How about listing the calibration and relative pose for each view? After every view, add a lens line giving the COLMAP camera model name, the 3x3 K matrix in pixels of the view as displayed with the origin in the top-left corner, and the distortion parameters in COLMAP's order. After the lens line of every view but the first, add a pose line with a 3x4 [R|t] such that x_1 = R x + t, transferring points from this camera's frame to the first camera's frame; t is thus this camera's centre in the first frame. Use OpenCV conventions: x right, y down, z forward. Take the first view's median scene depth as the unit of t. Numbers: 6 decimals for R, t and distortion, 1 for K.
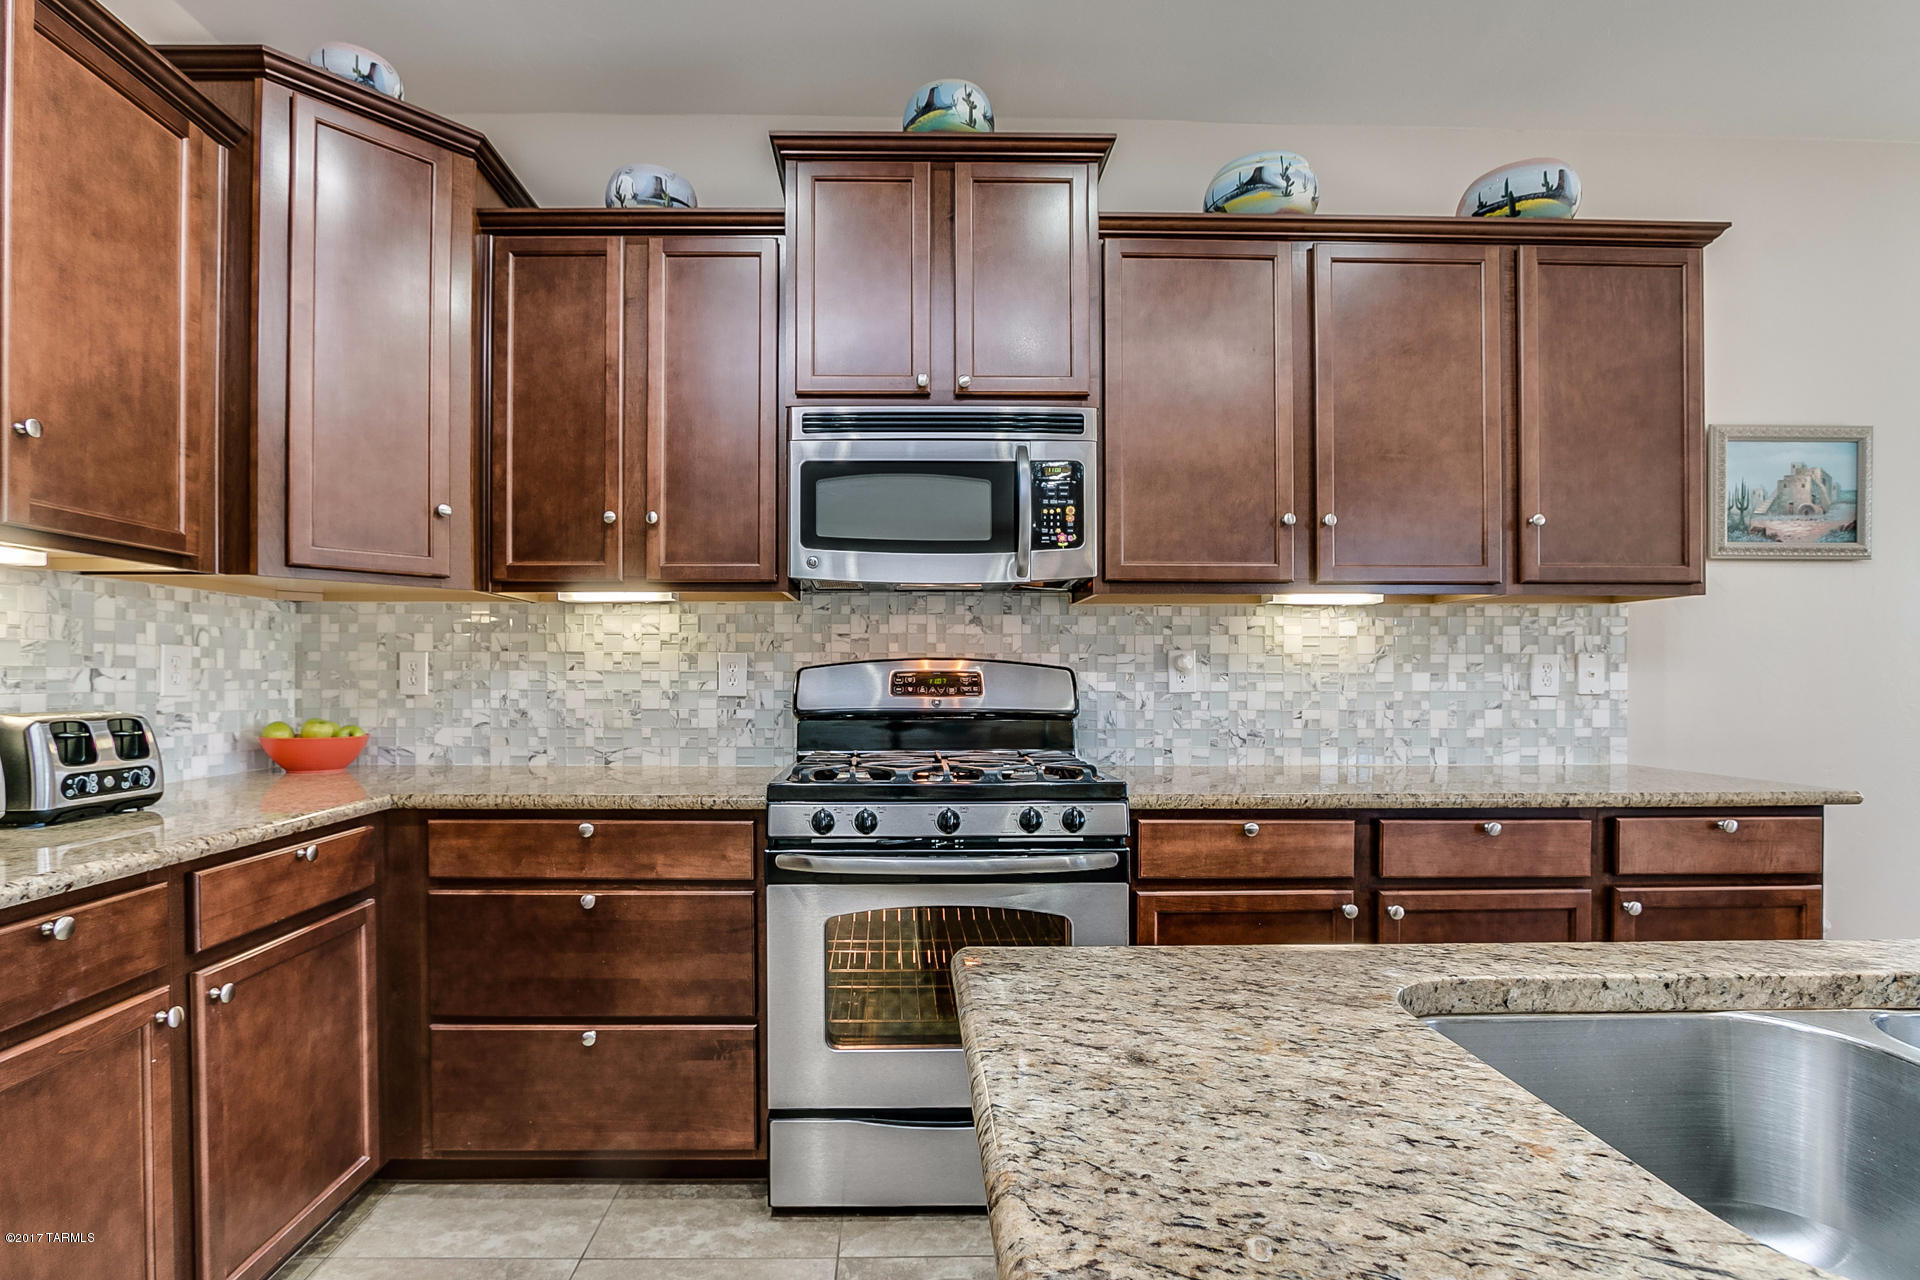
lens RADIAL K [[894.6, 0, 906.7], [0, 894.6, 680.3], [0, 0, 1]] dist [-0.025573, 0.005570]
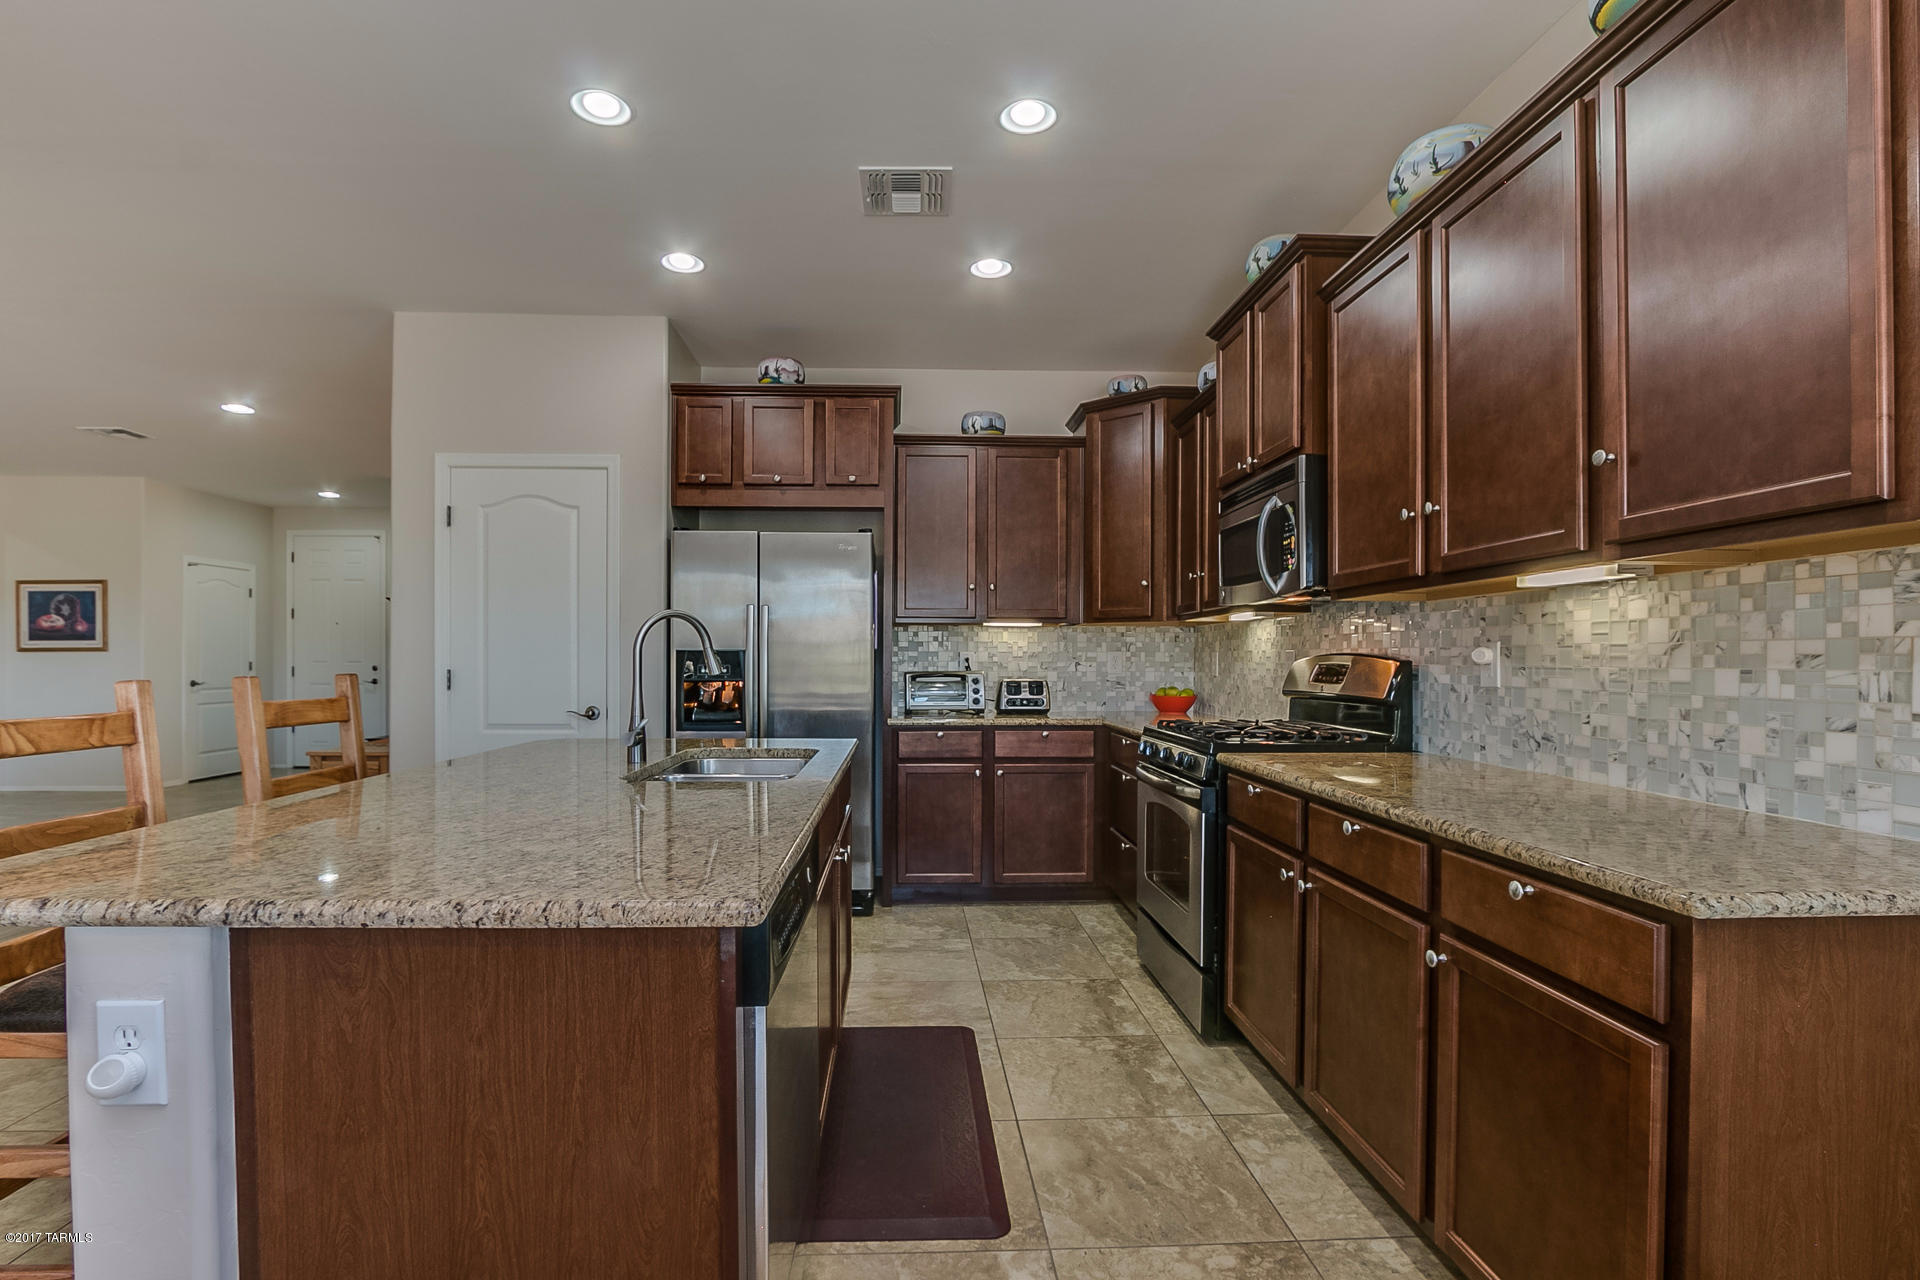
lens RADIAL K [[894.6, 0, 940.5], [0, 894.6, 657.0], [0, 0, 1]] dist [-0.025573, 0.005570]
pose [[0.032188, -0.003084, -0.999477, 1.233389], [-0.003108, 0.999990, -0.003185, -0.013773], [0.999477, 0.003209, 0.032178, 0.384772]]
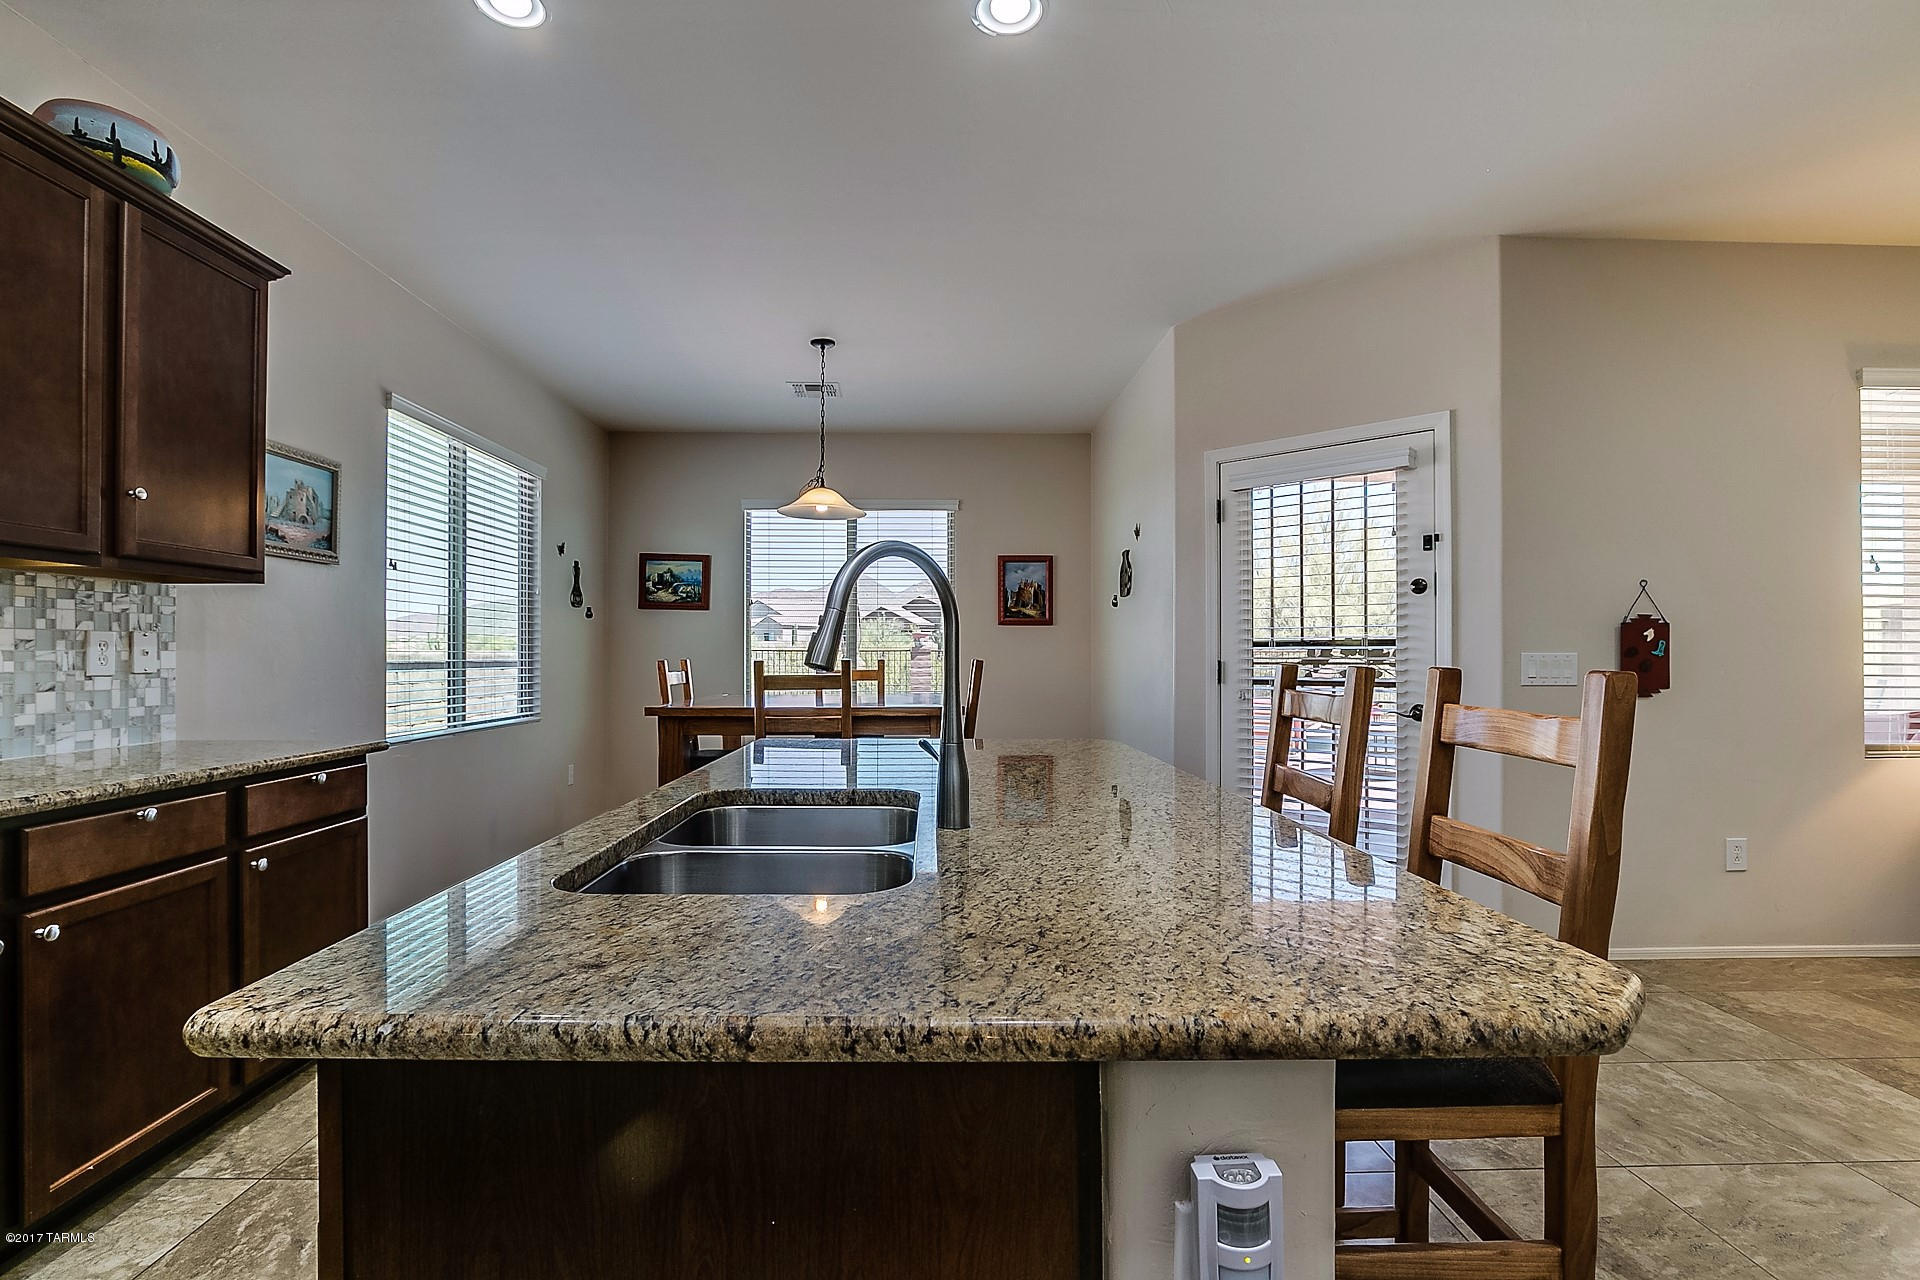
lens RADIAL K [[894.6, 0, 939.5], [0, 894.6, 649.3], [0, 0, 1]] dist [-0.025573, 0.005570]
pose [[-0.003772, 0.005958, 0.999975, -0.217736], [0.001162, 0.999982, -0.005953, -0.003775], [-0.999992, 0.001139, -0.003779, 0.110801]]
